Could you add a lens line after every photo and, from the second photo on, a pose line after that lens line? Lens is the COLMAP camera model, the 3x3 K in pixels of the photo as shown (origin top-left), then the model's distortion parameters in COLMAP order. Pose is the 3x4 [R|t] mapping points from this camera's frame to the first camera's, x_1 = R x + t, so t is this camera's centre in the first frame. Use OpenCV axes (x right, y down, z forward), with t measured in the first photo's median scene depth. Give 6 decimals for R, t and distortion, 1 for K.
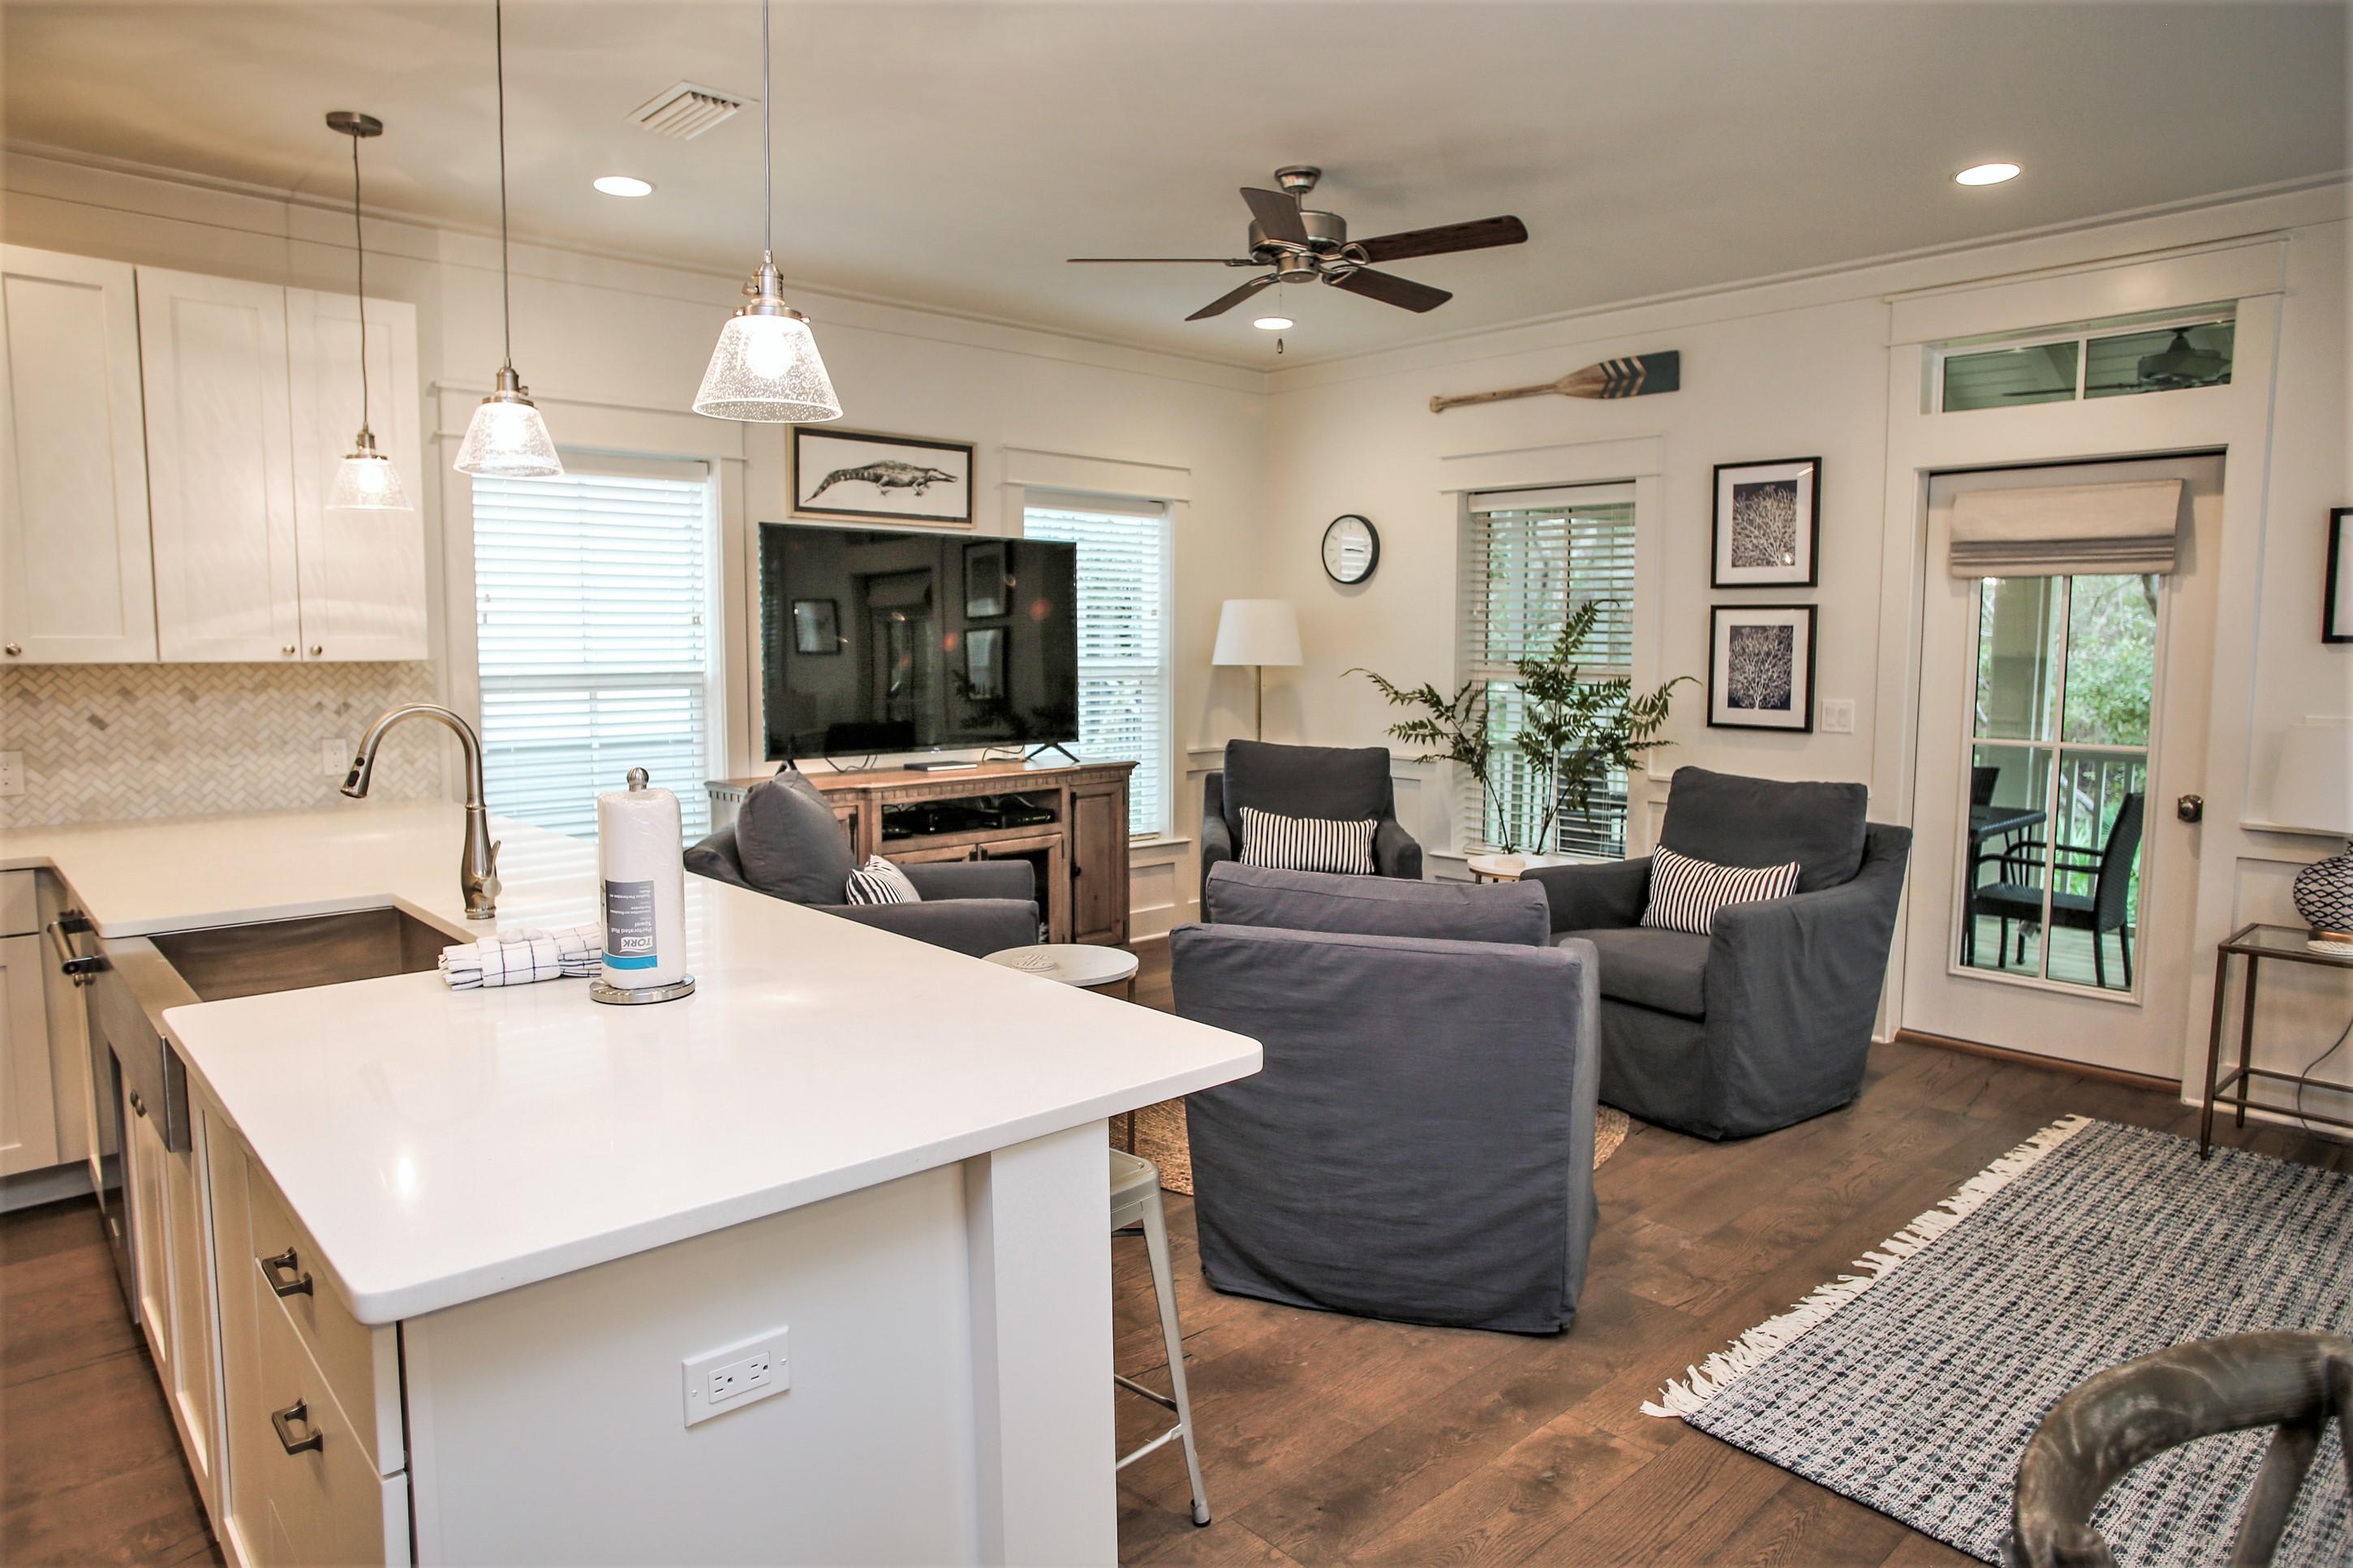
lens RADIAL K [[1427.1, 0, 1183.5], [0, 1427.1, 767.9], [0, 0, 1]] dist [-0.076059, 0.056386]
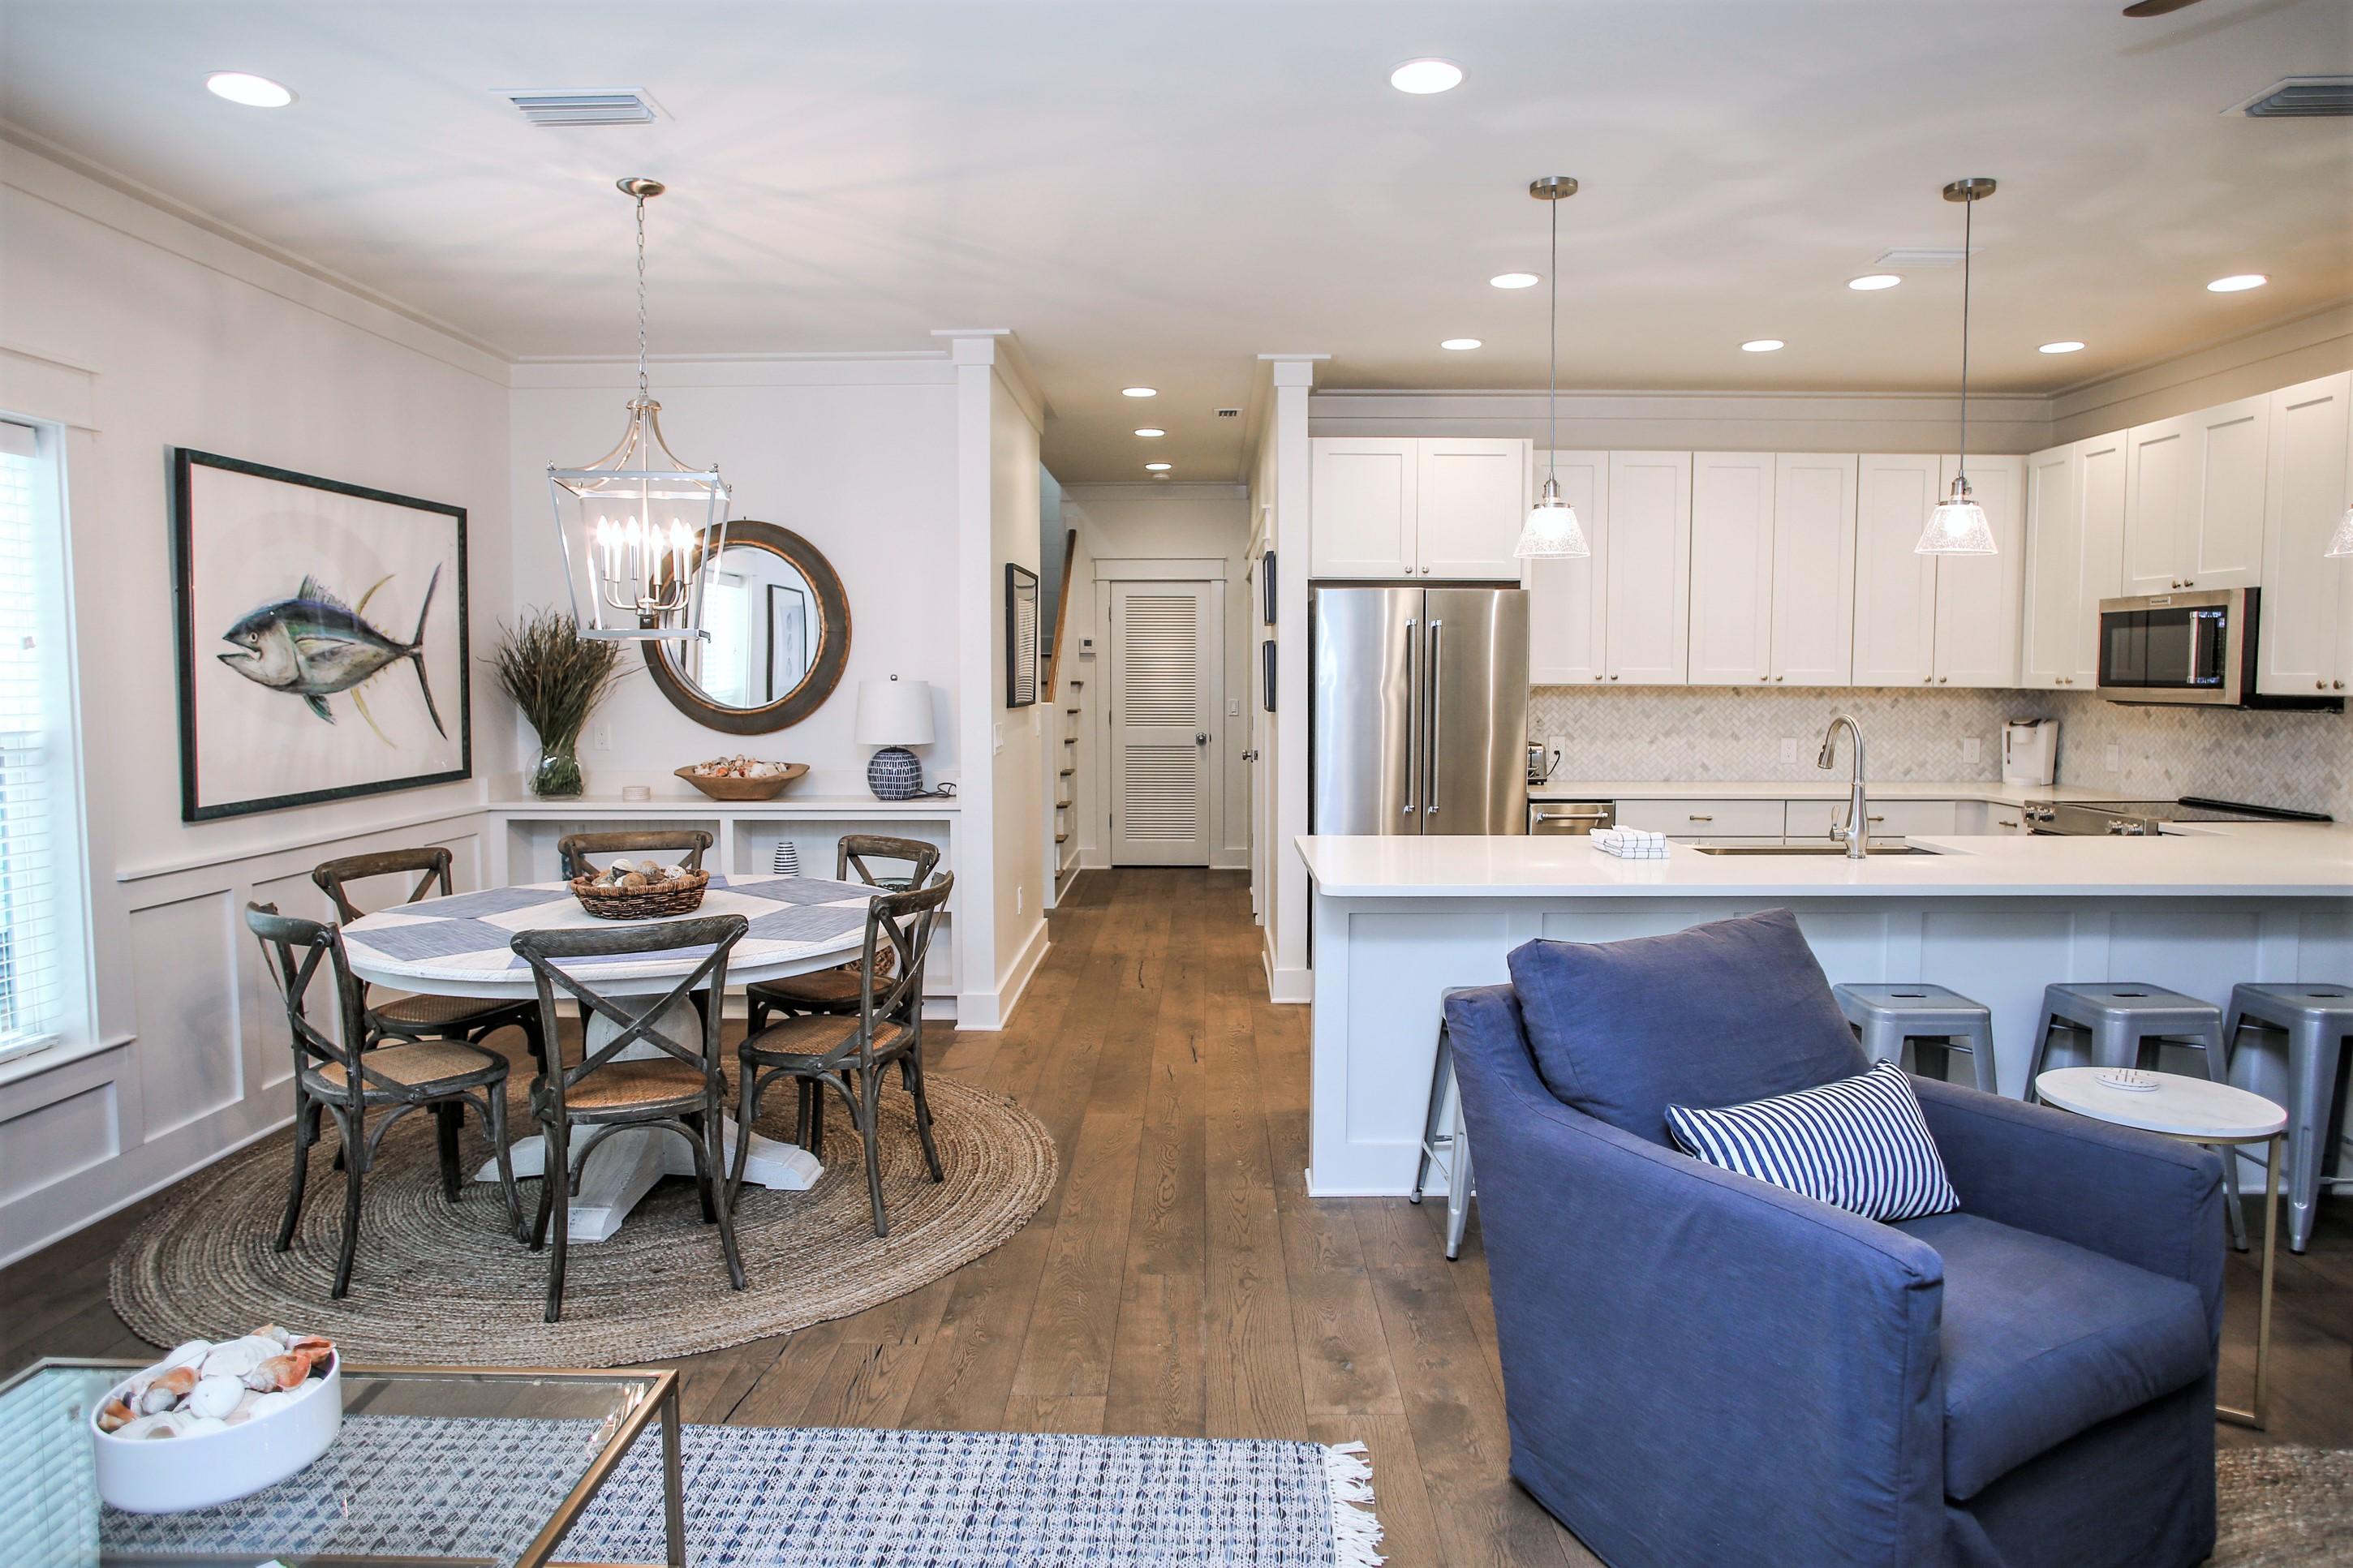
lens RADIAL K [[1423.8, 0, 1183.8], [0, 1423.8, 768.1], [0, 0, 1]] dist [-0.076739, 0.055517]
pose [[-0.689982, 0.047112, -0.722291, 0.662072], [-0.068272, 0.989195, 0.129739, -0.082693], [0.720599, 0.138830, -0.679311, 0.904839]]
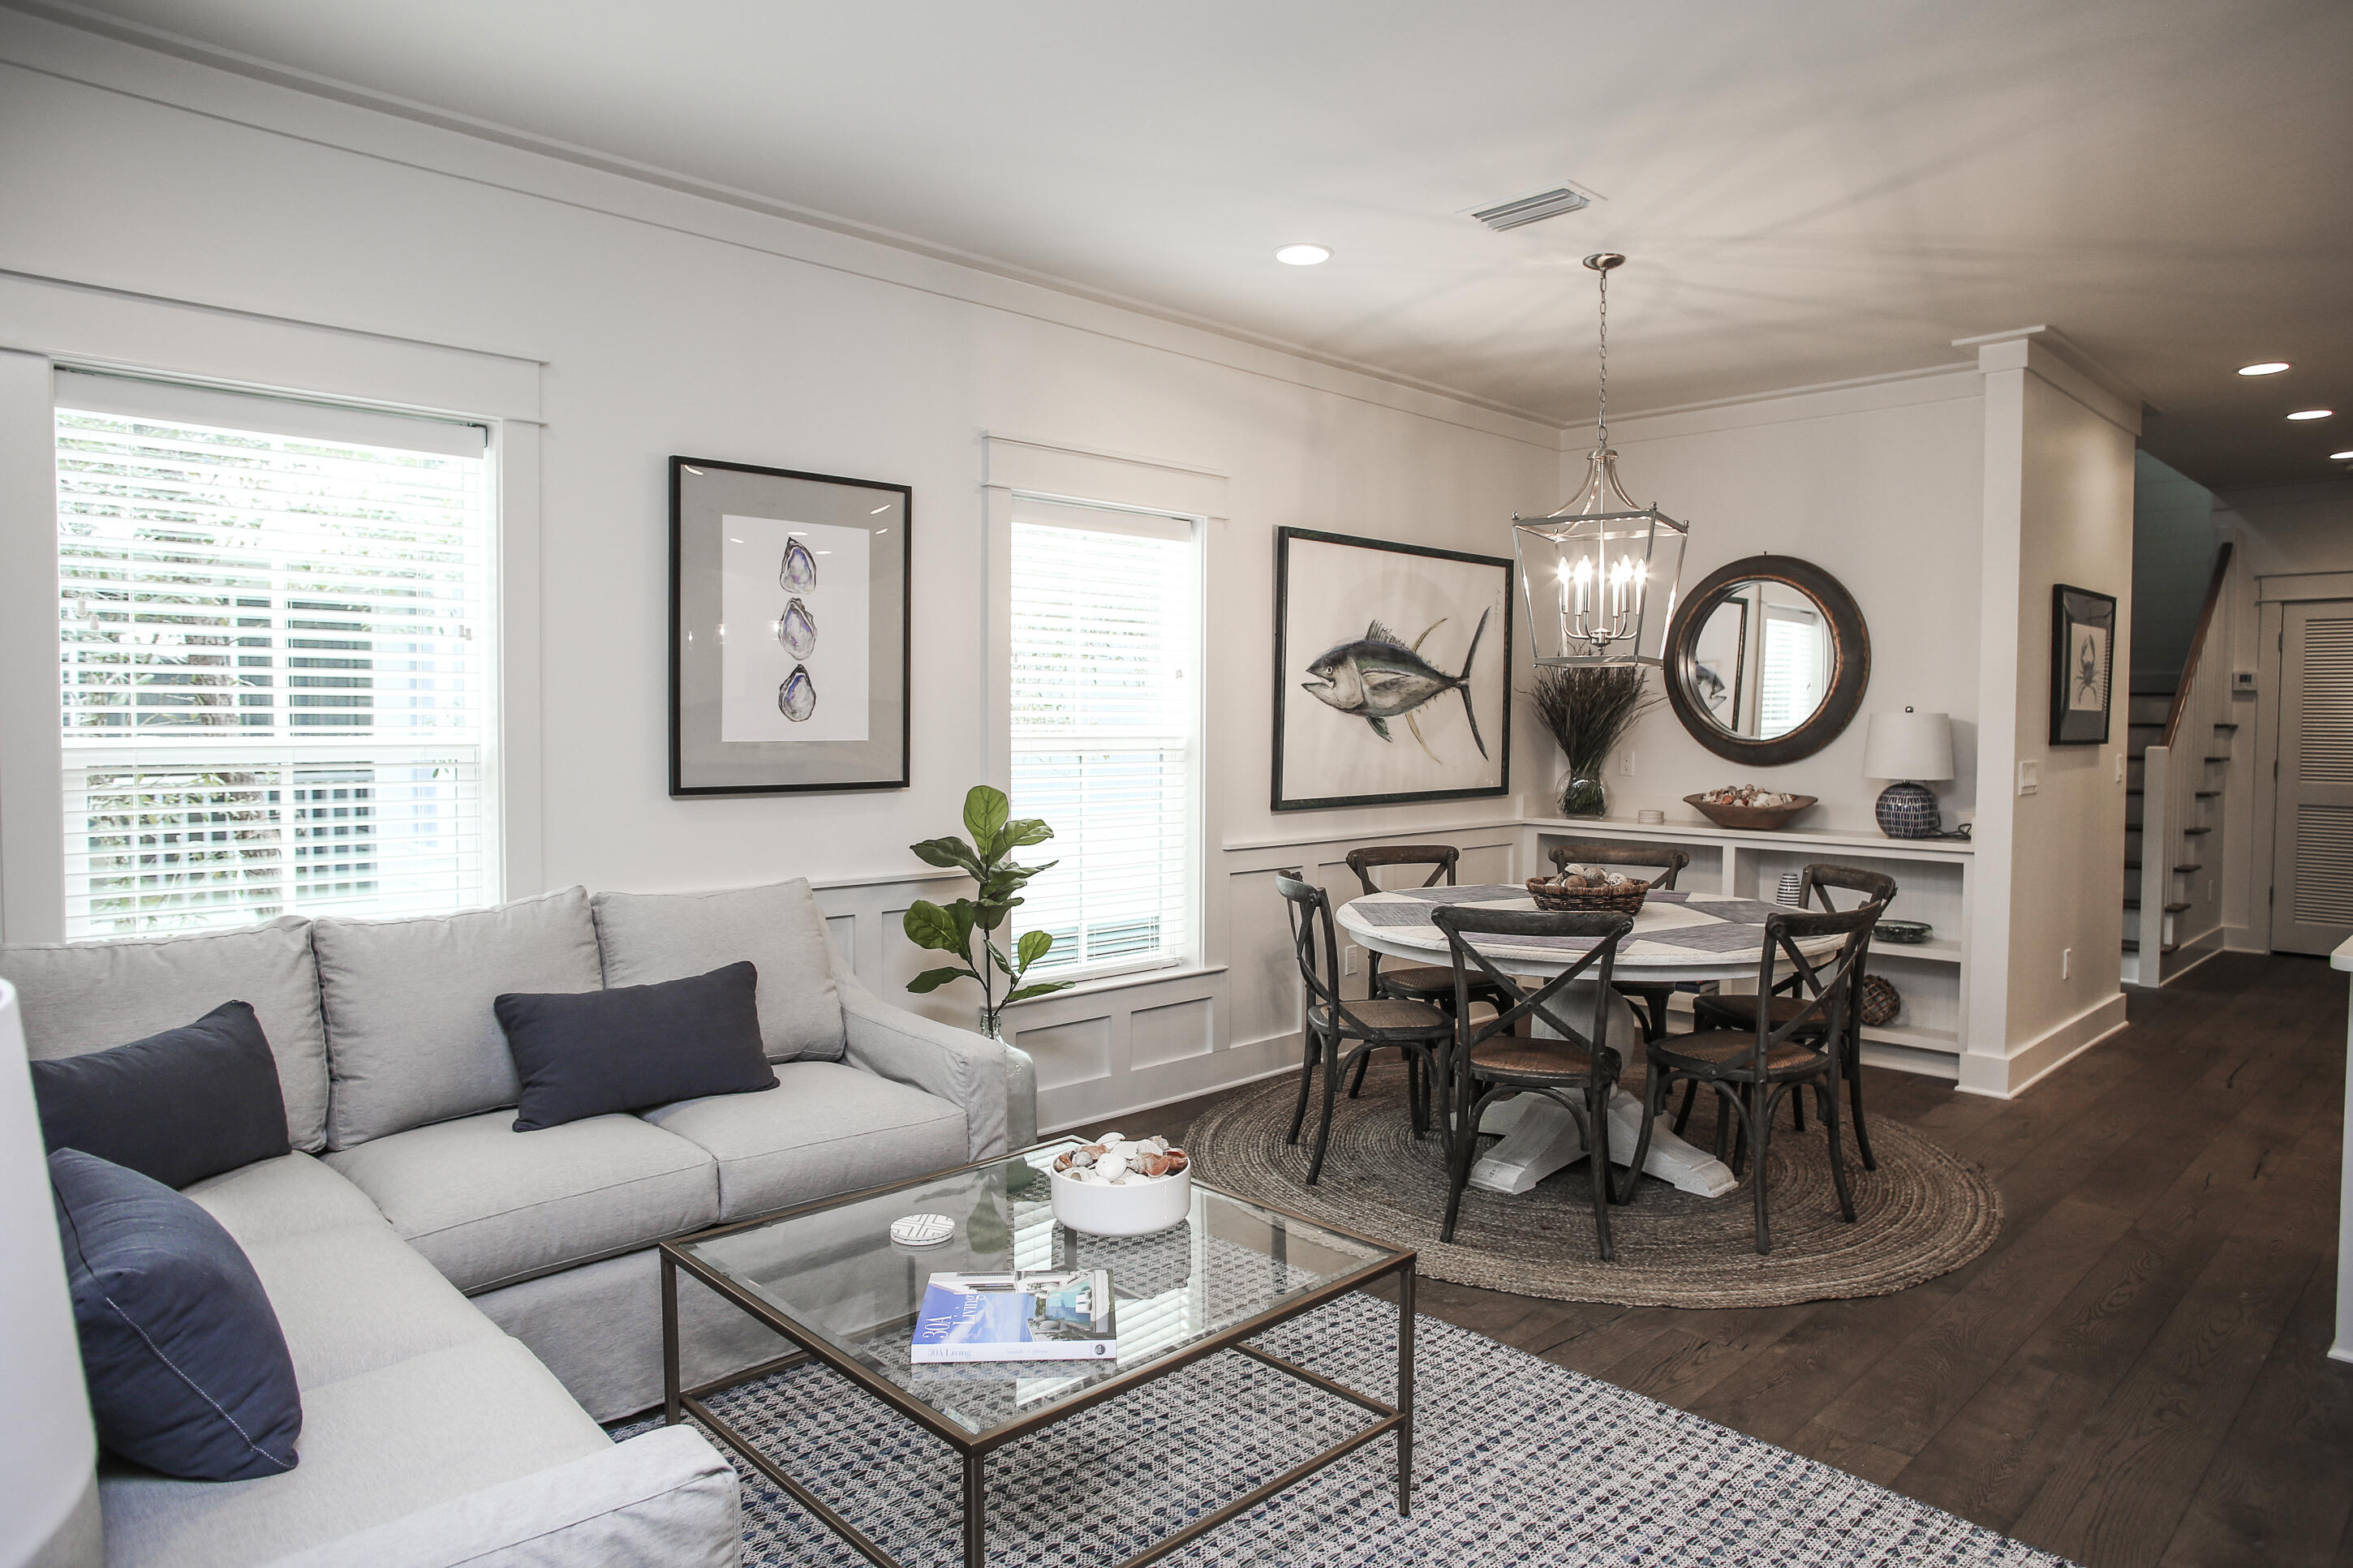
lens RADIAL K [[1427.1, 0, 1183.5], [0, 1427.1, 767.9], [0, 0, 1]] dist [-0.076059, 0.056386]
pose [[-0.999642, -0.008238, -0.025459, 0.566201], [-0.011447, 0.991632, 0.128588, -0.077946], [0.024187, 0.128833, -0.991371, 1.025709]]
